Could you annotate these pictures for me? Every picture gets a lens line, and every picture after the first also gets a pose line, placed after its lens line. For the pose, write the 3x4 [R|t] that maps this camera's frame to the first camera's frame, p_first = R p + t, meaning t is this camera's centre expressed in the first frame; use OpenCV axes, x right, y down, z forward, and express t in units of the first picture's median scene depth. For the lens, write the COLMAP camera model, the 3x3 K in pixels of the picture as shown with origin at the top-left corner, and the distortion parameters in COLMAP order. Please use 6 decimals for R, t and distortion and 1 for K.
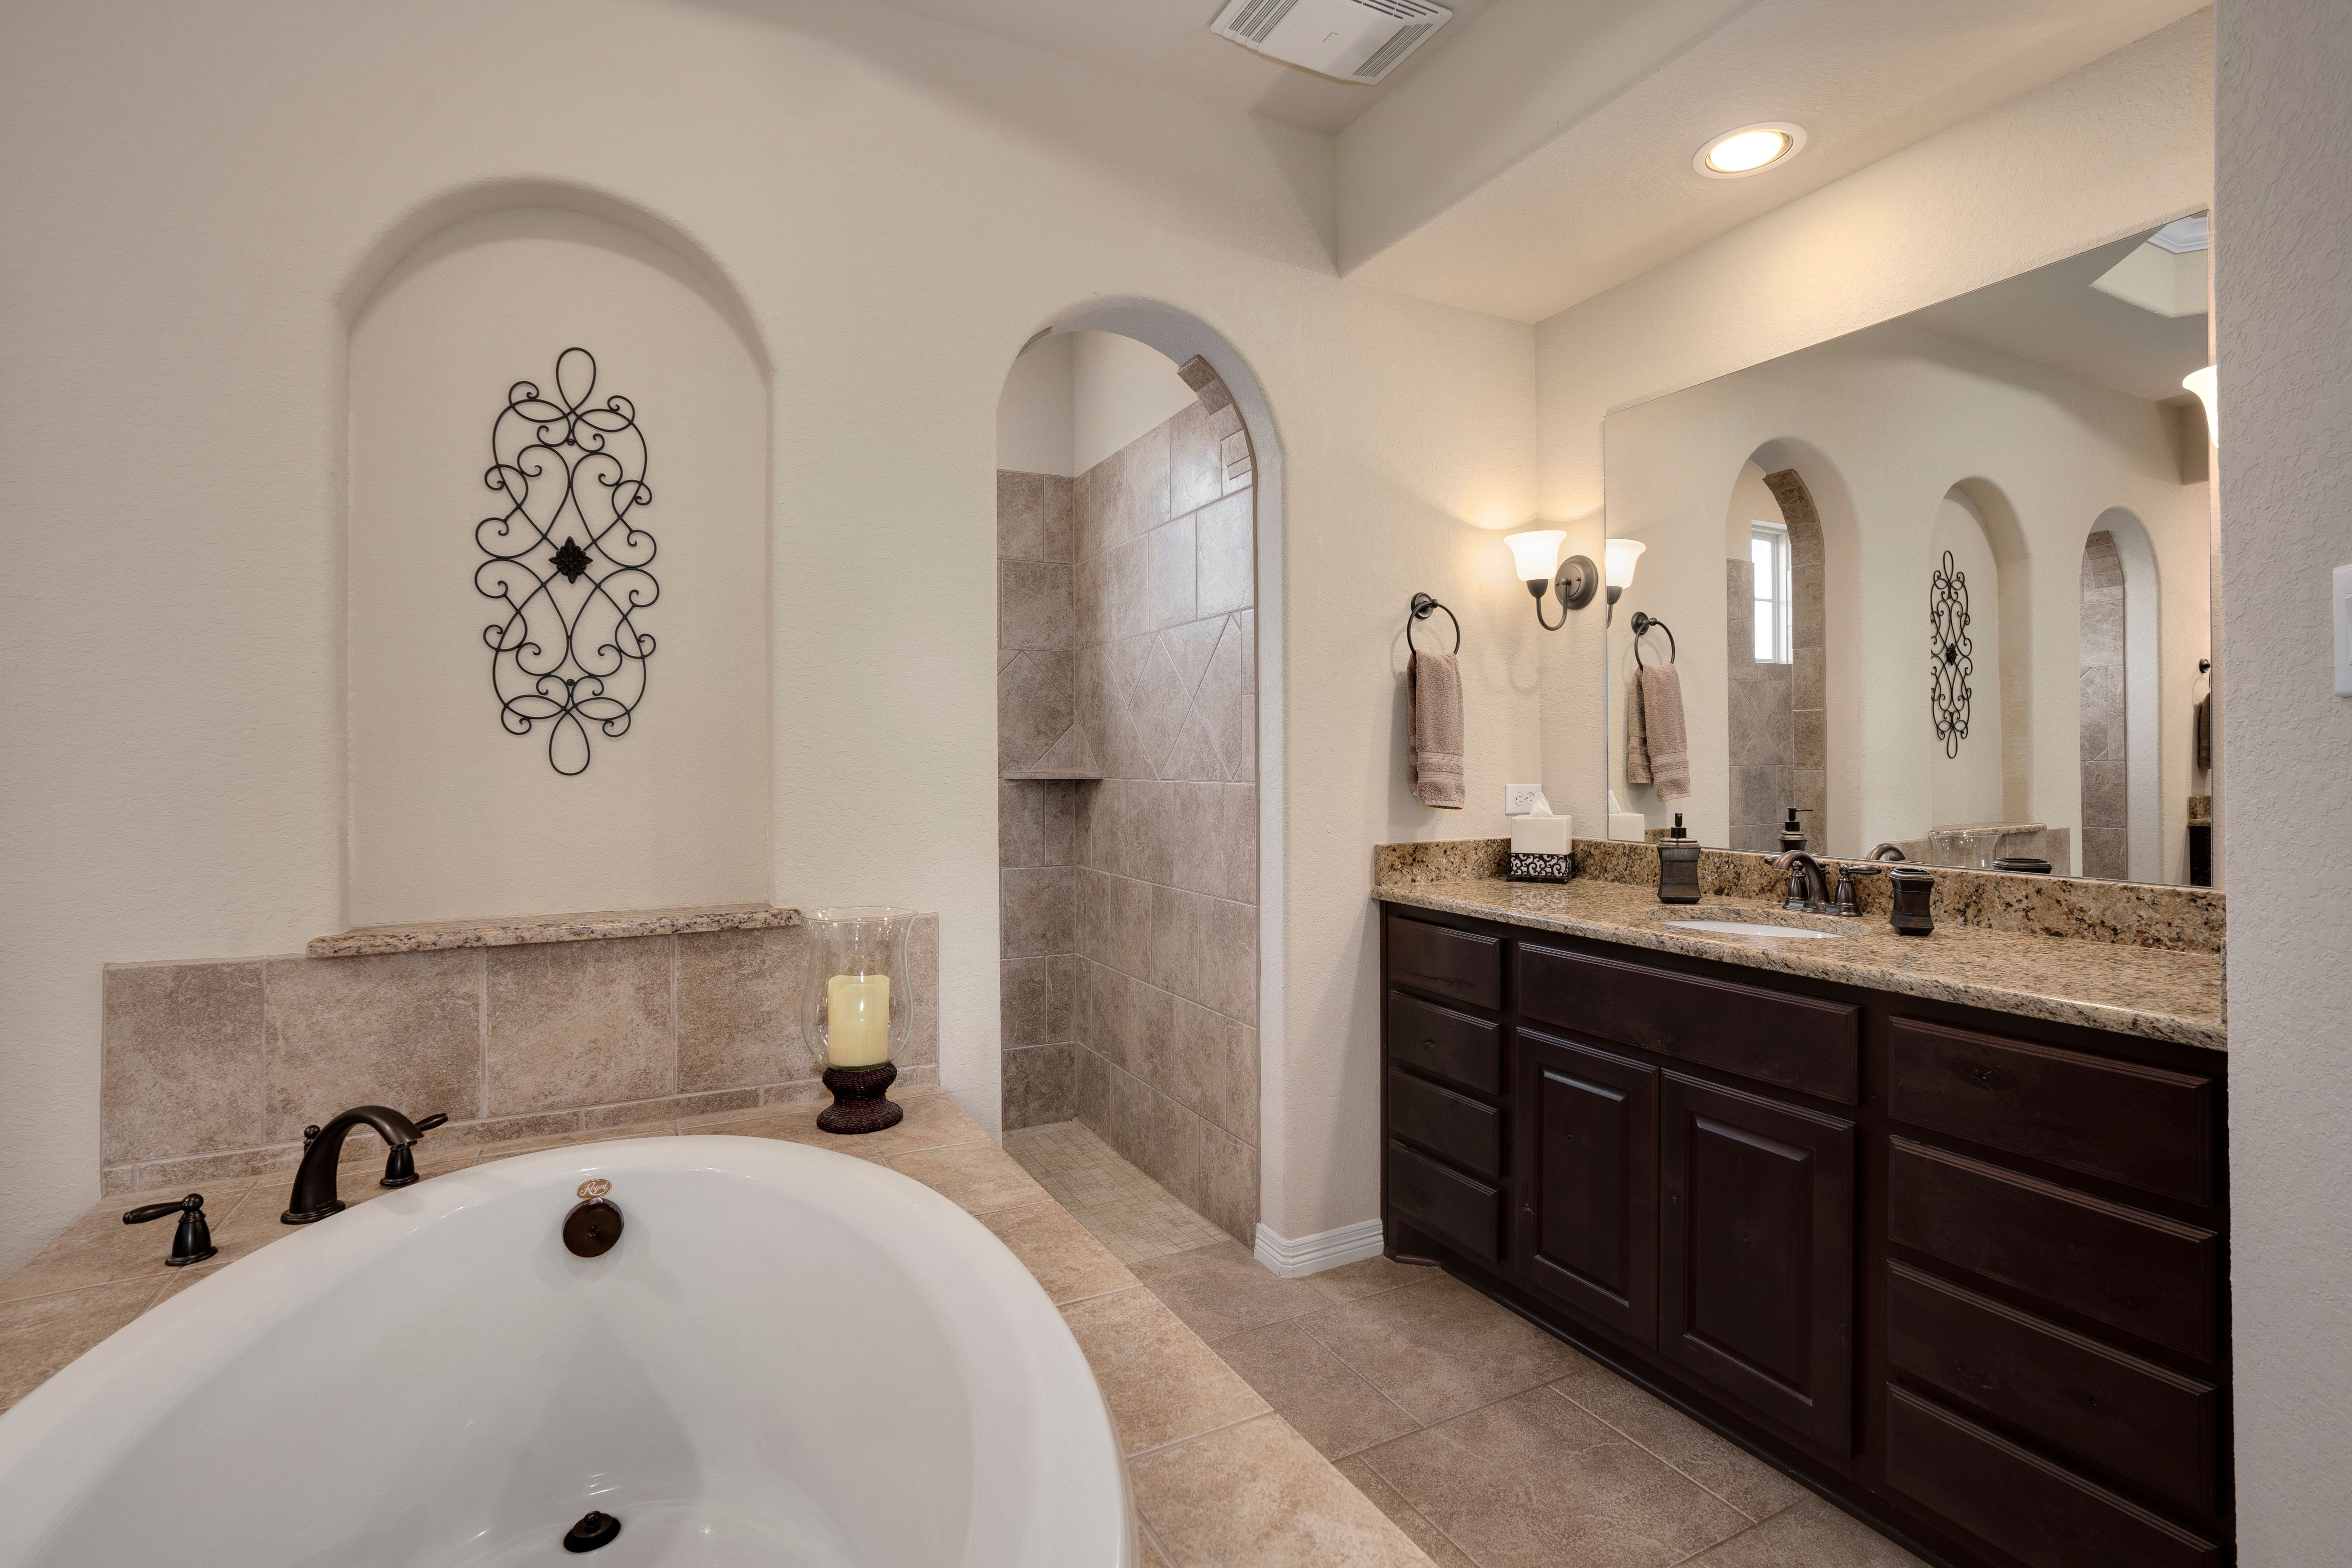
lens RADIAL K [[1117.6, 0, 1190.6], [0, 1117.6, 749.2], [0, 0, 1]] dist [-0.065533, 0.031896]
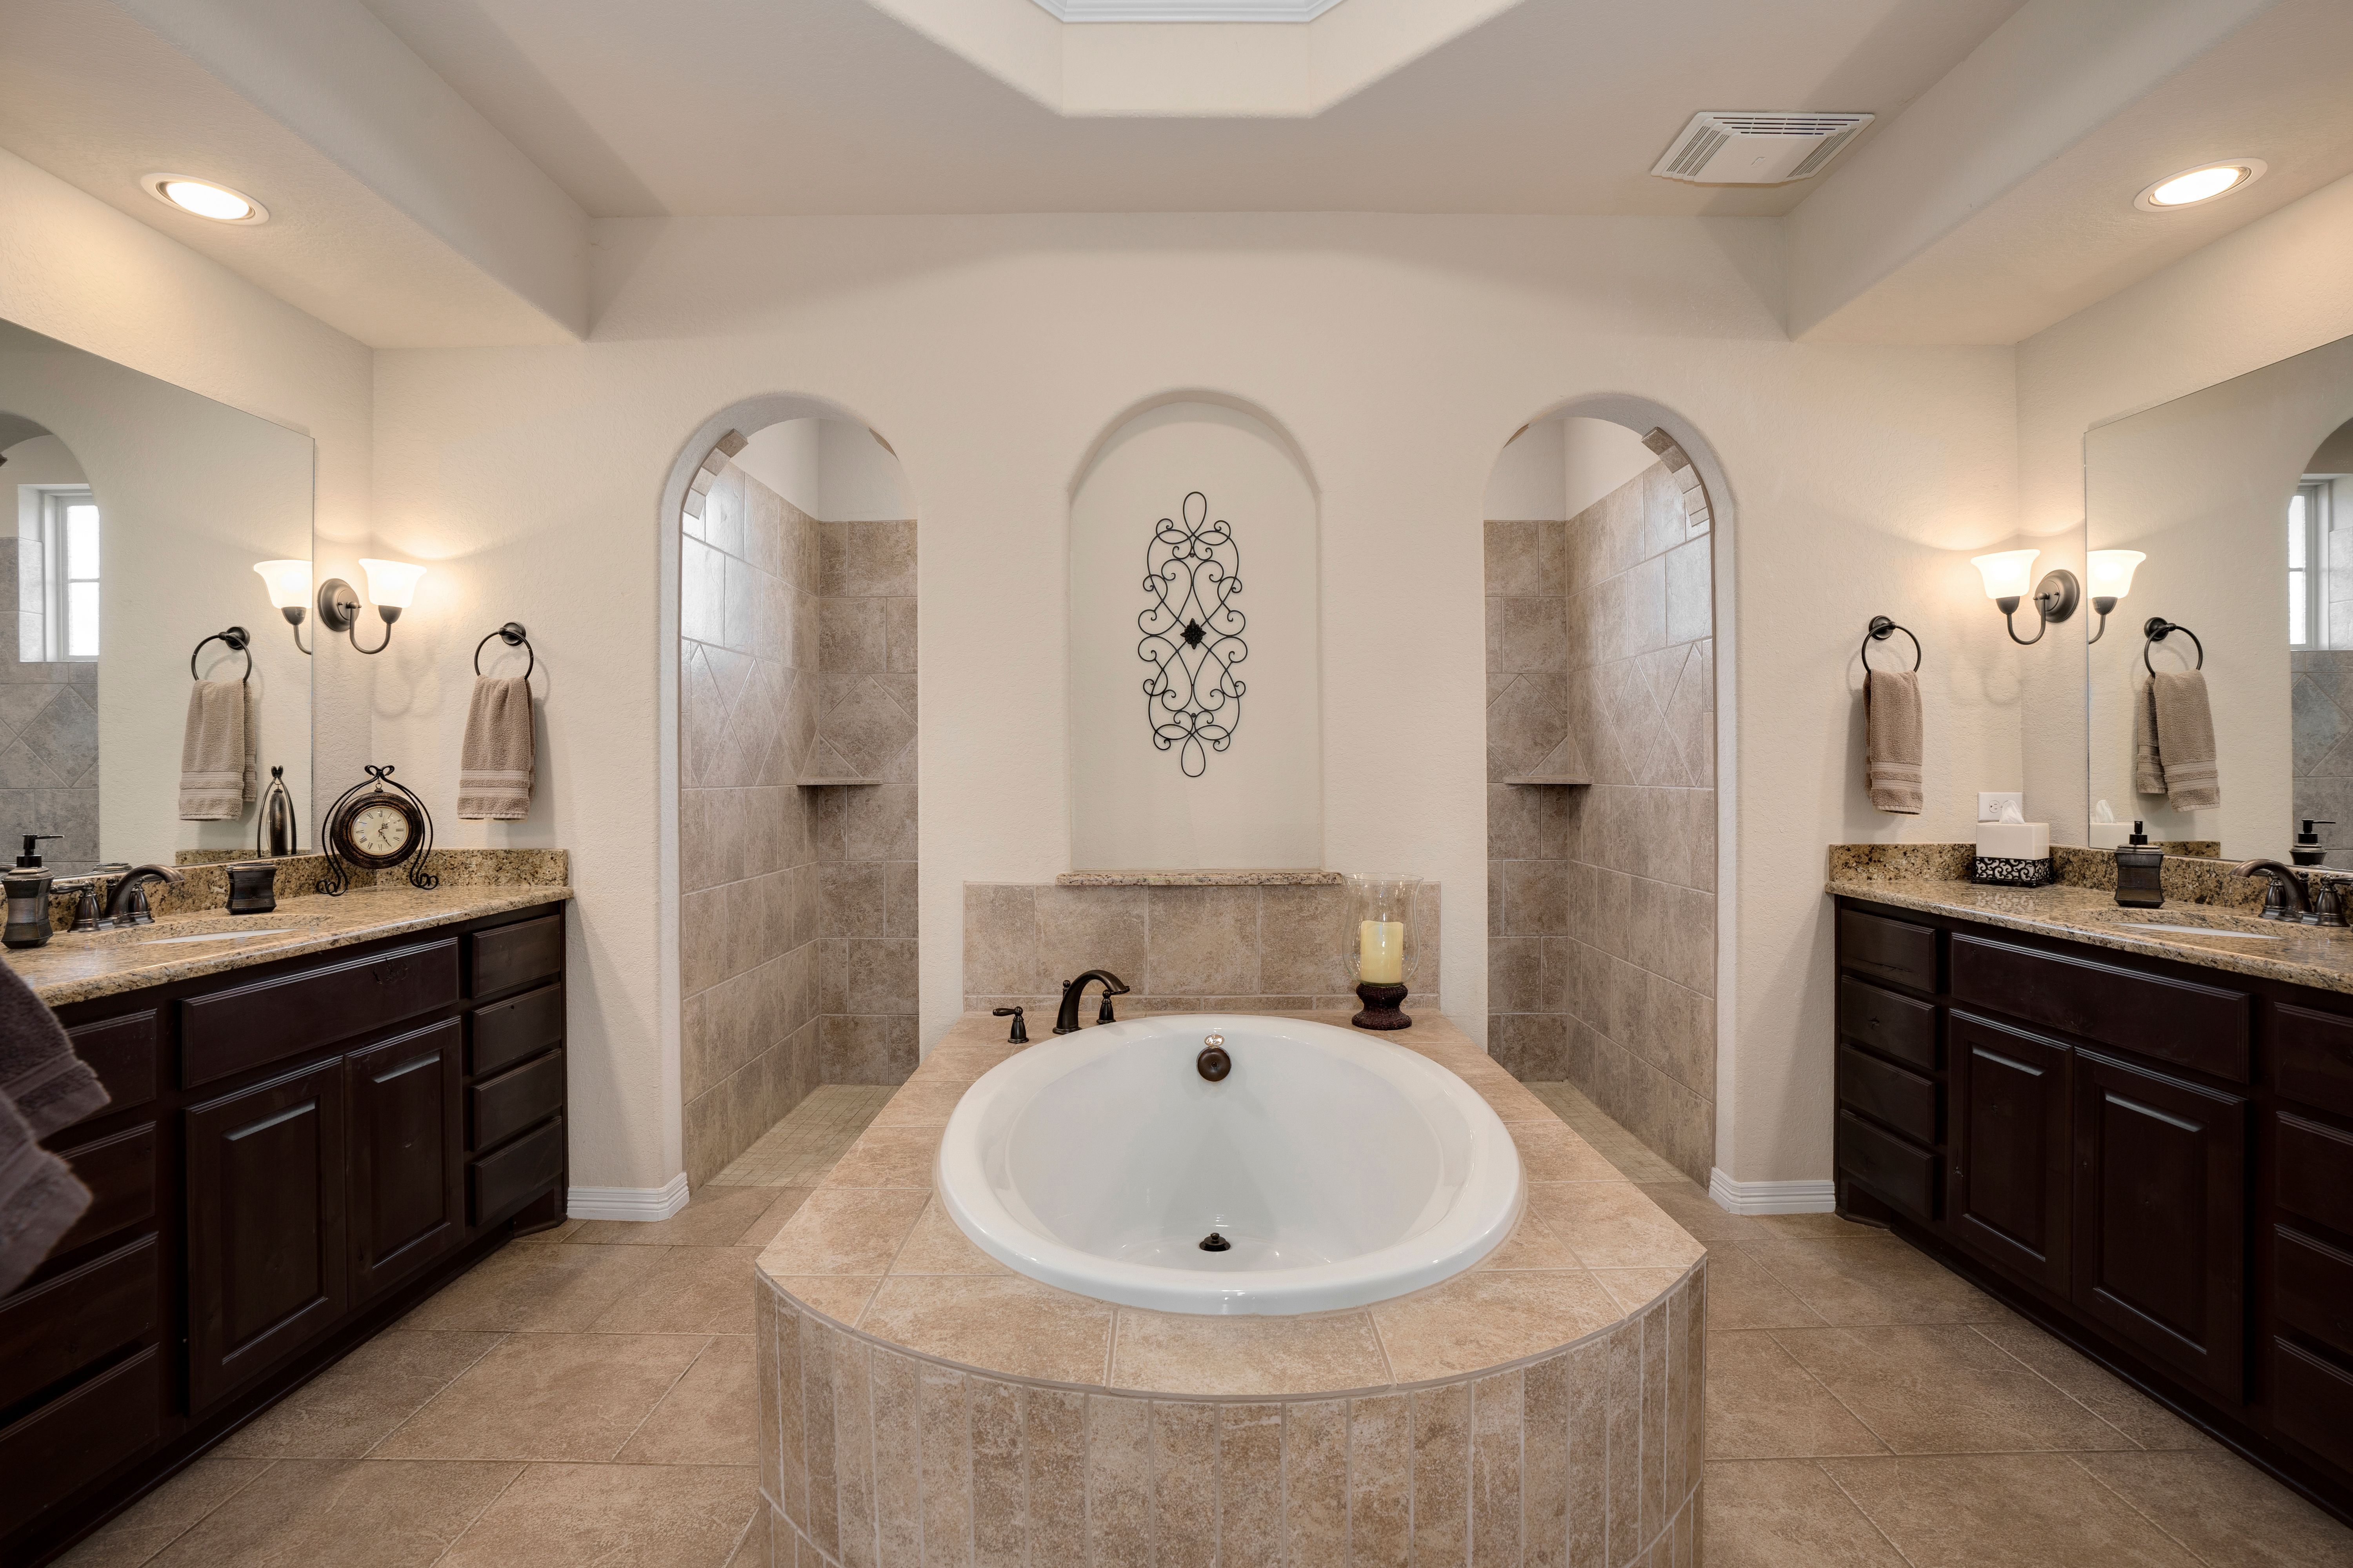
lens RADIAL K [[1118.2, 0, 1191.1], [0, 1118.2, 749.1], [0, 0, 1]] dist [-0.065533, 0.031896]
pose [[0.893883, -0.003766, -0.448285, 0.088020], [0.000949, 0.999978, -0.006509, -0.003394], [0.448299, 0.005392, 0.893867, -0.276139]]
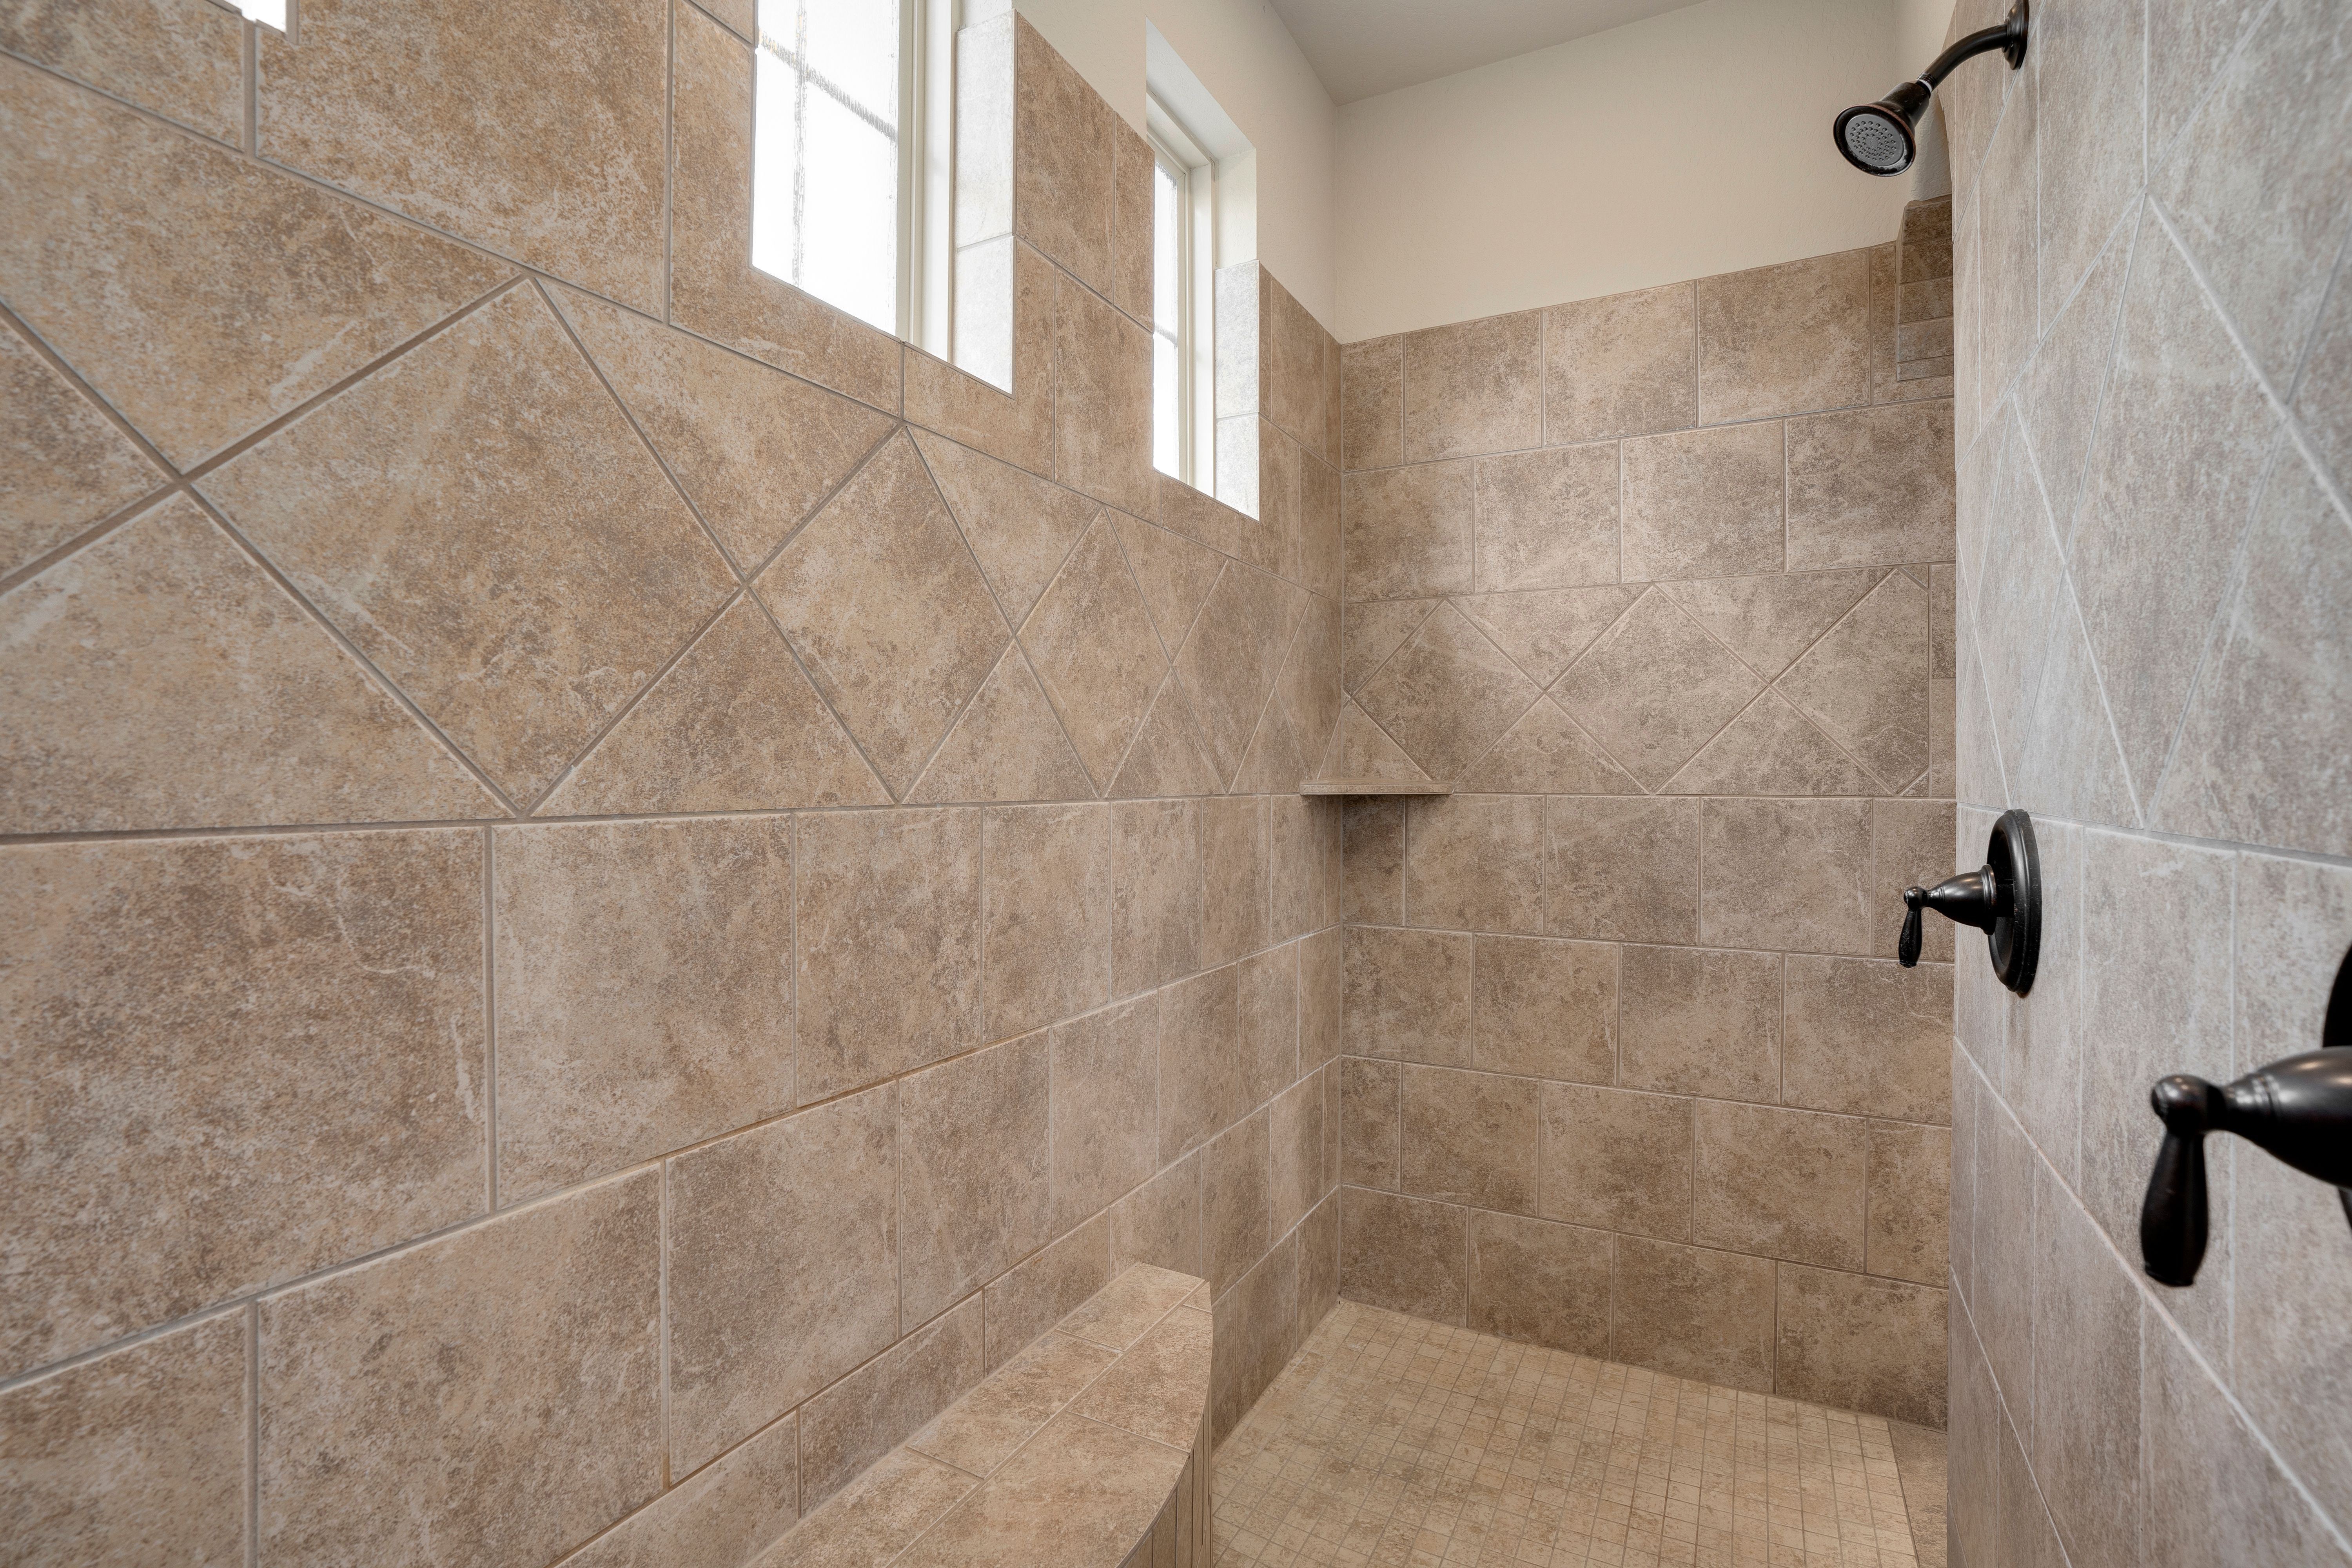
lens RADIAL K [[1117.6, 0, 1190.6], [0, 1117.6, 749.2], [0, 0, 1]] dist [-0.065533, 0.031896]
pose [[0.815772, 0.010081, 0.578286, -0.793830], [-0.010431, 0.999942, -0.002717, 0.004472], [-0.578280, -0.003816, 0.815829, 0.714857]]
